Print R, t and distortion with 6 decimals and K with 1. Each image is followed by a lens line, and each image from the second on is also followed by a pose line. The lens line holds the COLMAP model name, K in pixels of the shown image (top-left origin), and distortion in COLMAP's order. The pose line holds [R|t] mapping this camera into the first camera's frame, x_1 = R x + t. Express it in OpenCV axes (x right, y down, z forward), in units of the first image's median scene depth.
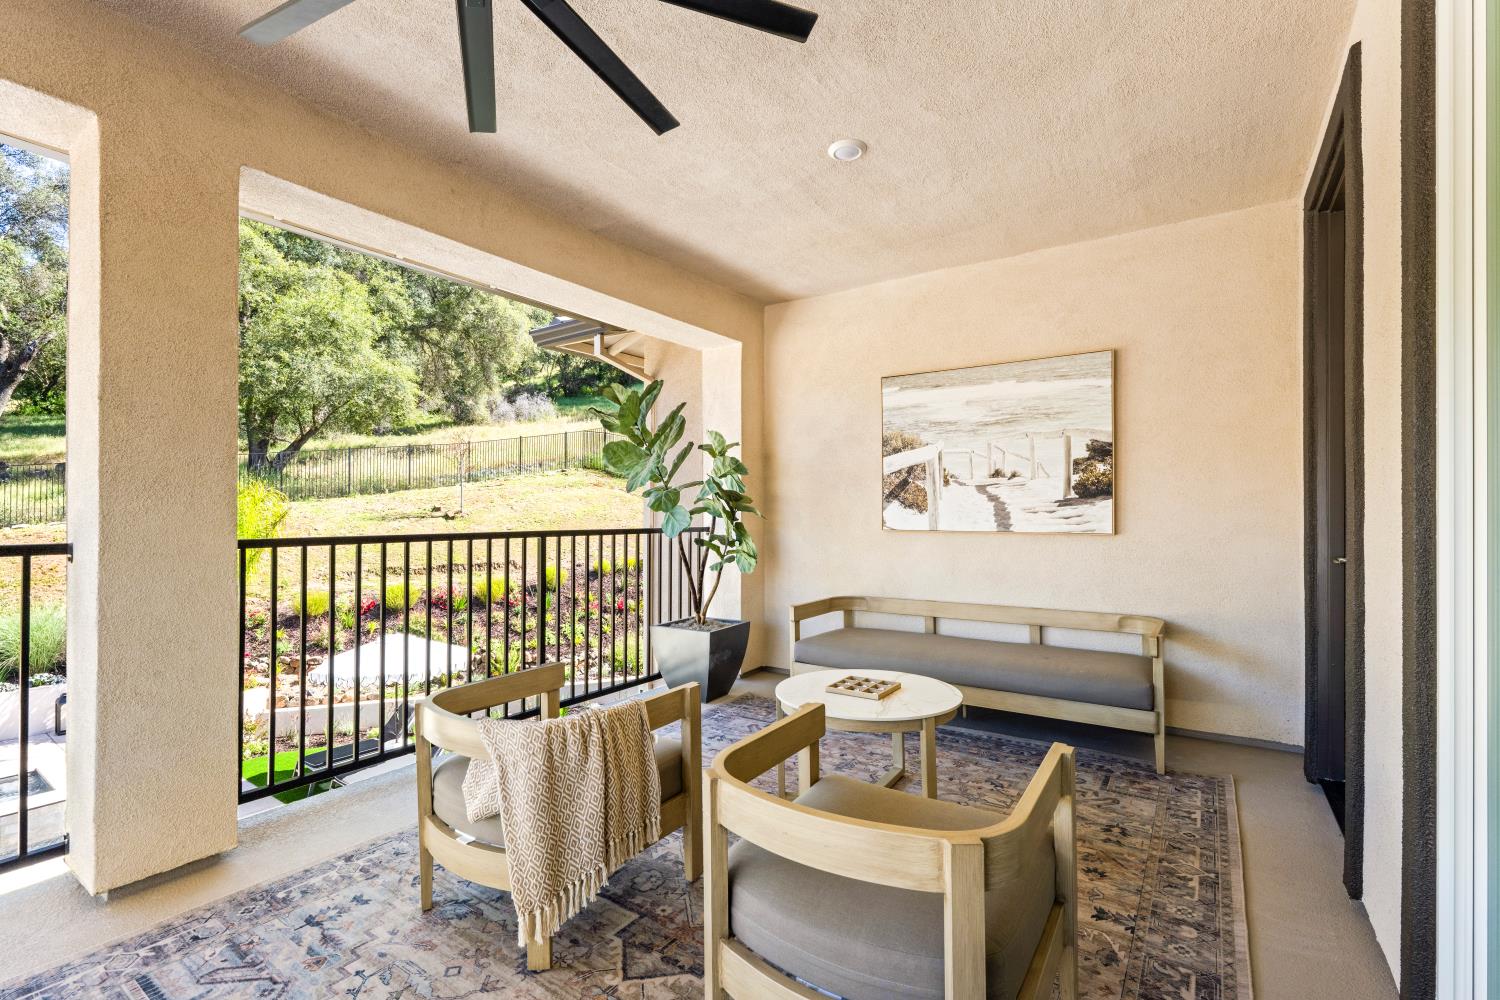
lens RADIAL K [[660.1, 0, 749.3], [0, 660.1, 506.4], [0, 0, 1]] dist [-0.000218, -0.000099]
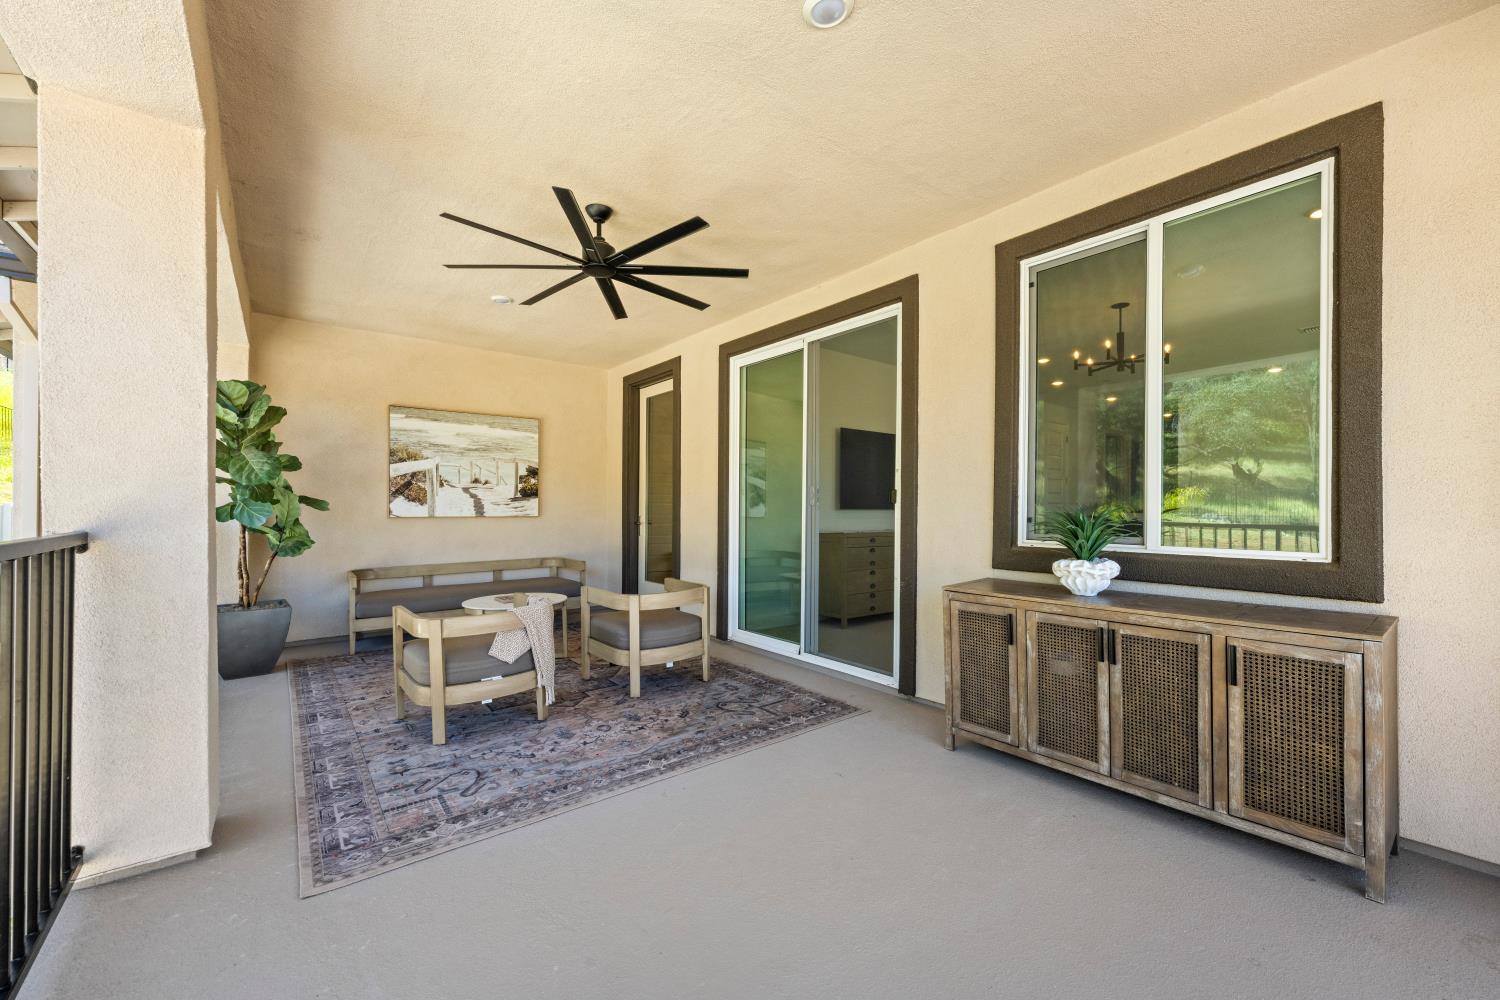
lens RADIAL K [[603.2, 0, 749.7], [0, 603.2, 502.2], [0, 0, 1]] dist [0.000491, 0.000059]
pose [[0.291809, 0.007703, 0.956446, -0.869153], [-0.009070, 0.999945, -0.005286, 0.004721], [-0.956434, -0.007132, 0.291862, -0.082719]]
